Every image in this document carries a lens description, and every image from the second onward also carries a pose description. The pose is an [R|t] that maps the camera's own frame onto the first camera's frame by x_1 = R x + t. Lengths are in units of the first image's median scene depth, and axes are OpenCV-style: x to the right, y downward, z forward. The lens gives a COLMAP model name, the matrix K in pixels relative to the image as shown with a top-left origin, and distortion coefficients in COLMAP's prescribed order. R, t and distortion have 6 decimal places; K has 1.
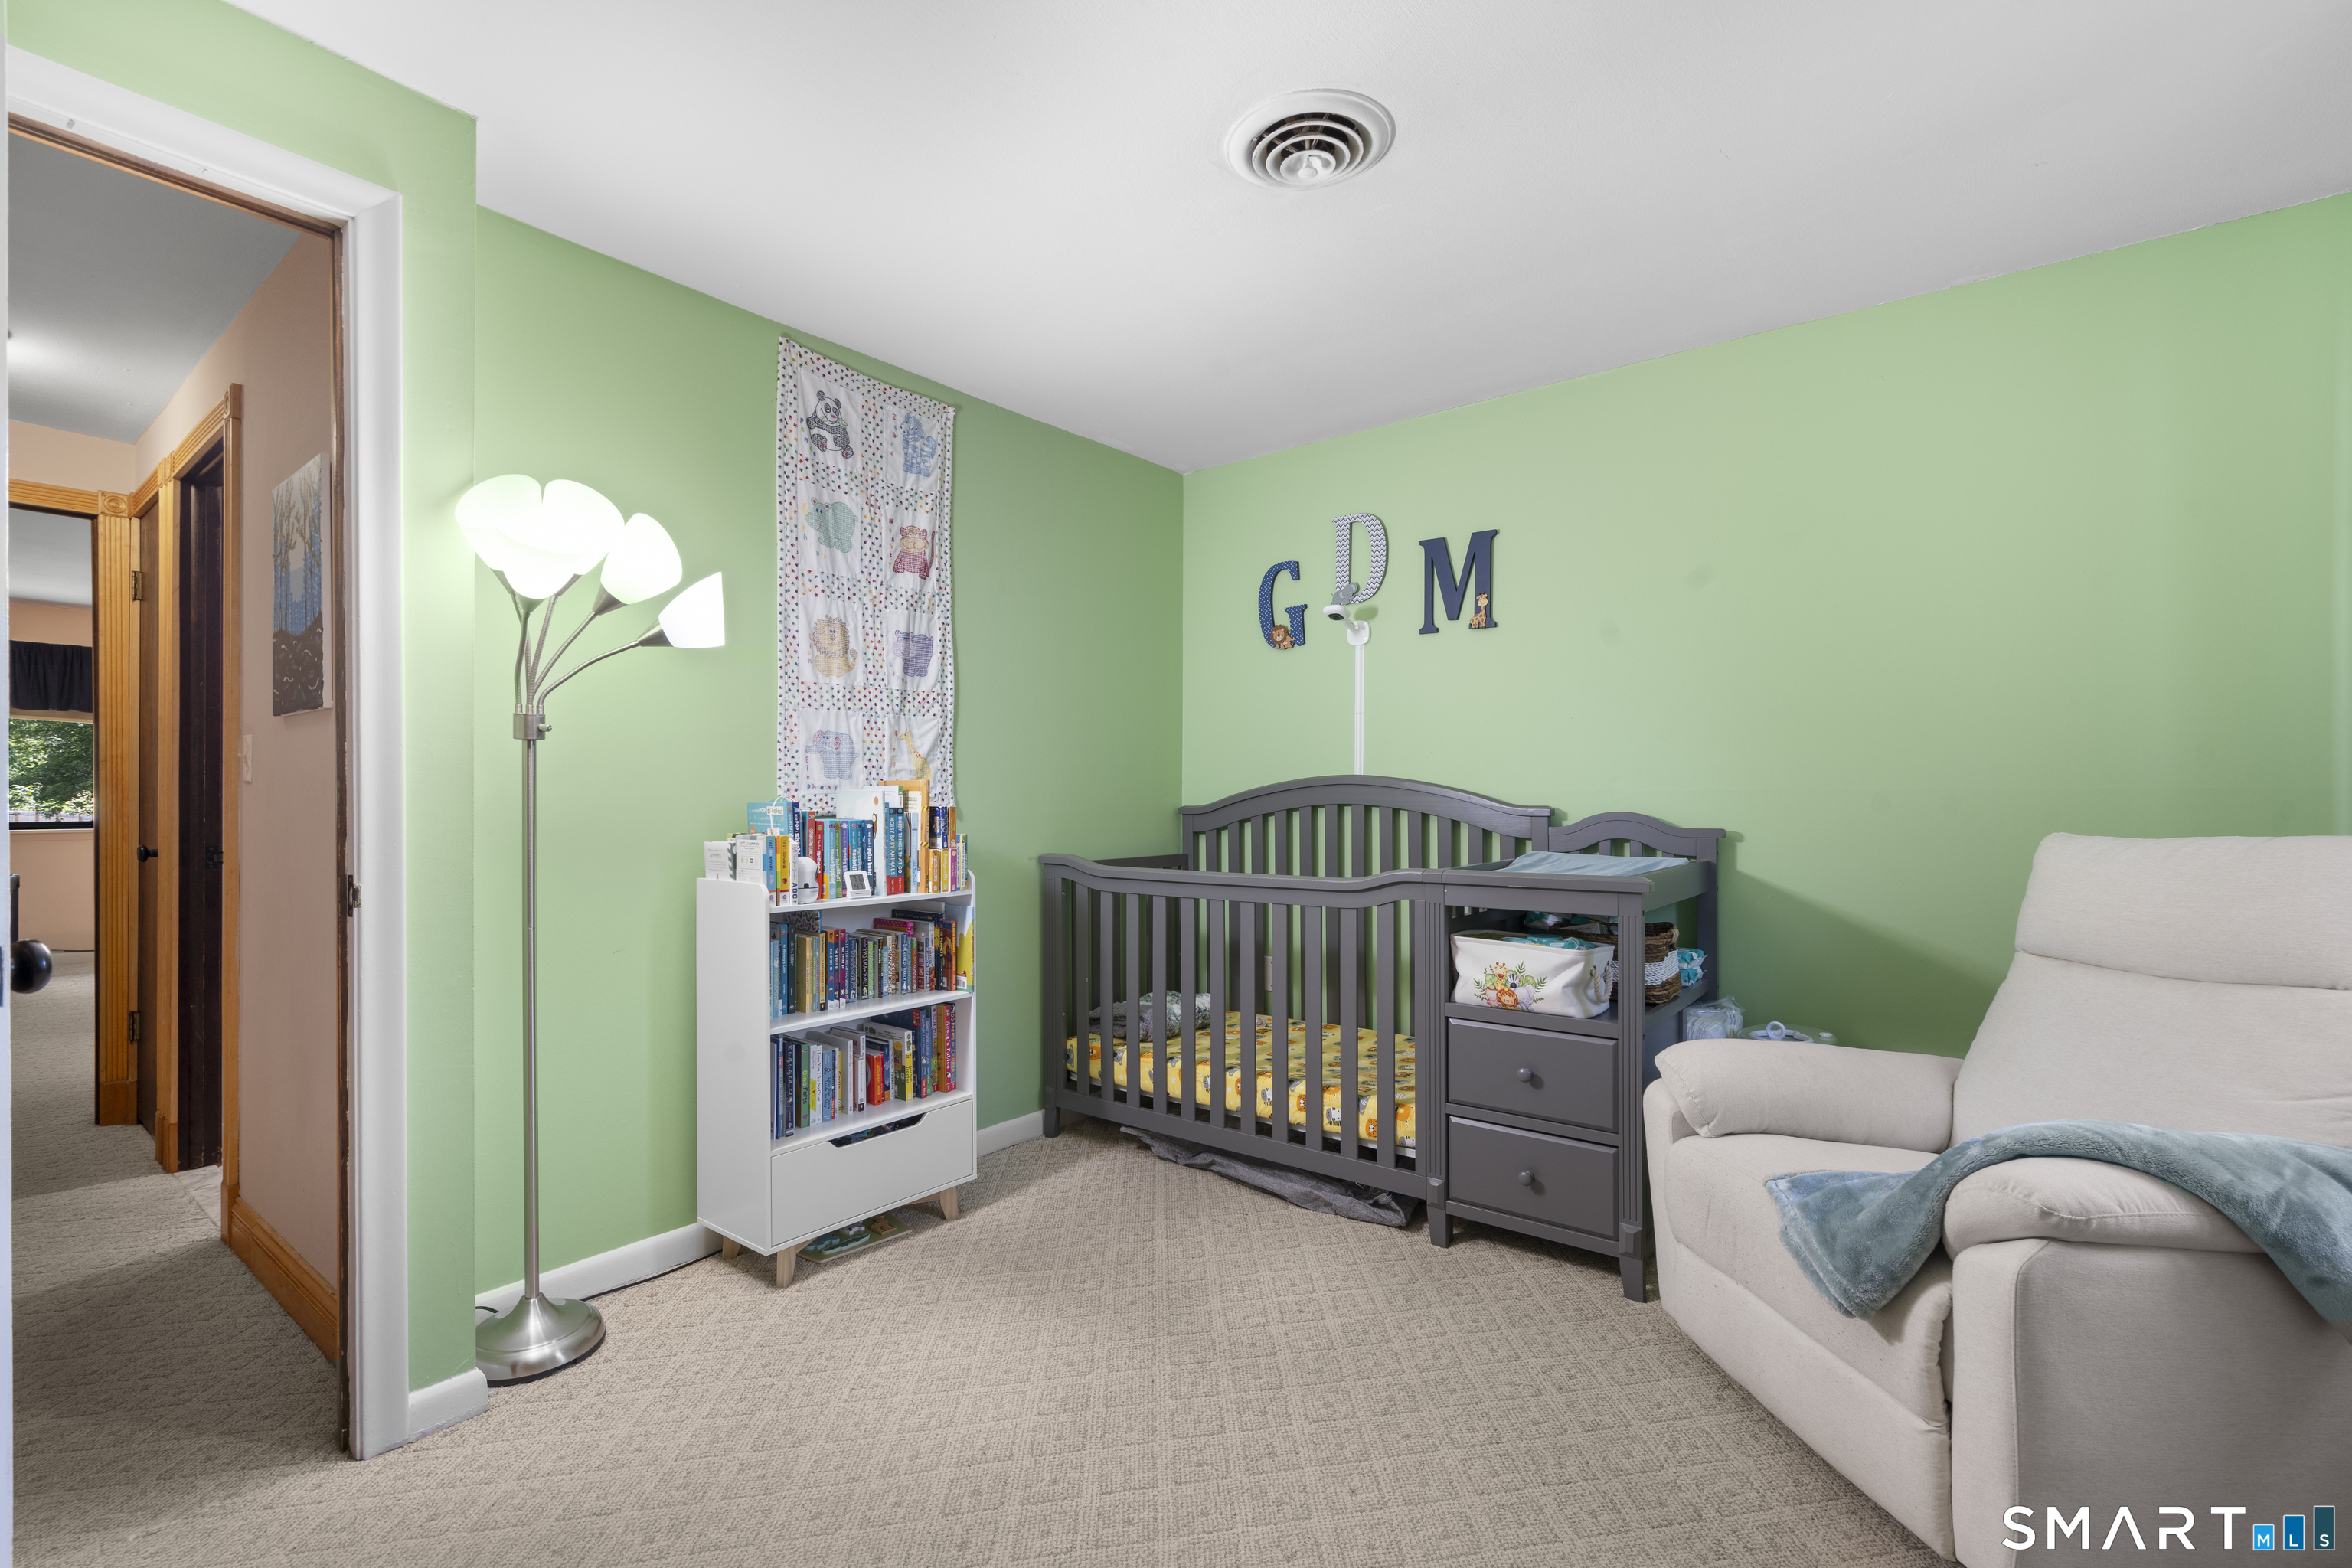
lens RADIAL K [[1060.6, 0, 1167.0], [0, 1060.6, 794.8], [0, 0, 1]] dist [-0.008338, 0.003974]
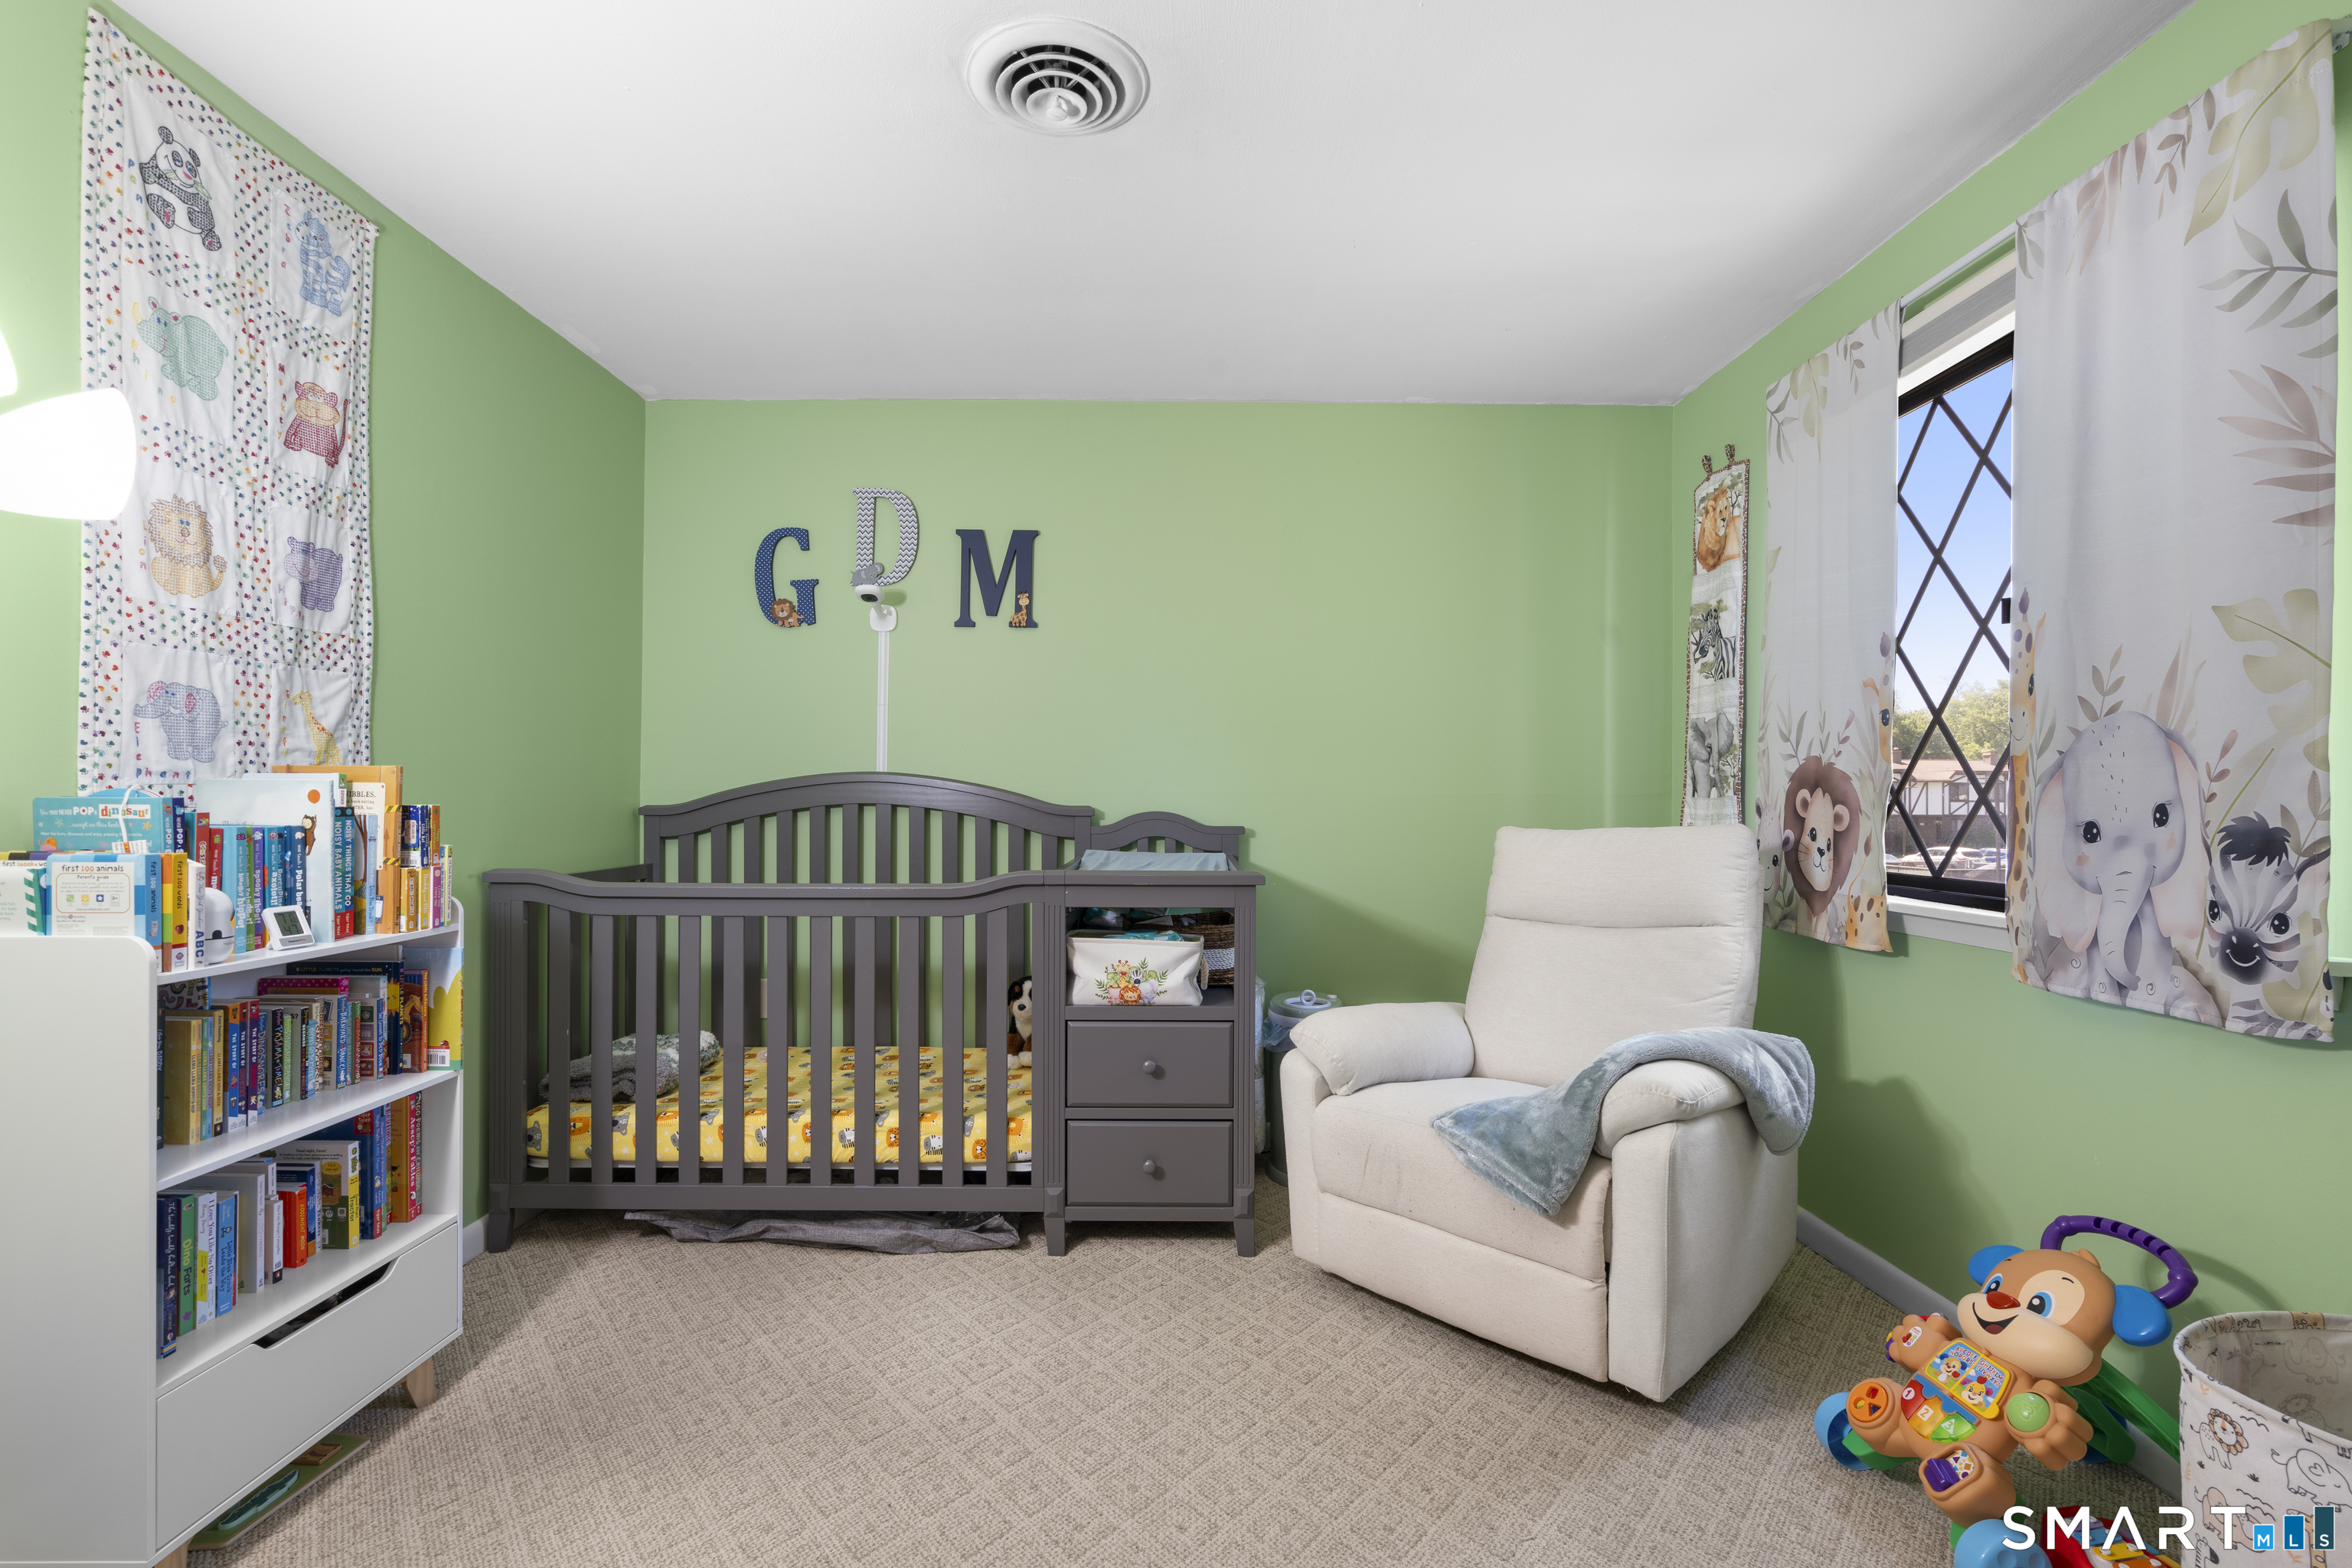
lens RADIAL K [[1060.6, 0, 1171.8], [0, 1060.6, 795.3], [0, 0, 1]] dist [-0.008338, 0.003974]
pose [[0.779948, 0.007938, 0.625794, -0.254122], [-0.008430, 0.999962, -0.002177, 0.001935], [-0.625788, -0.003577, 0.779985, 0.157929]]
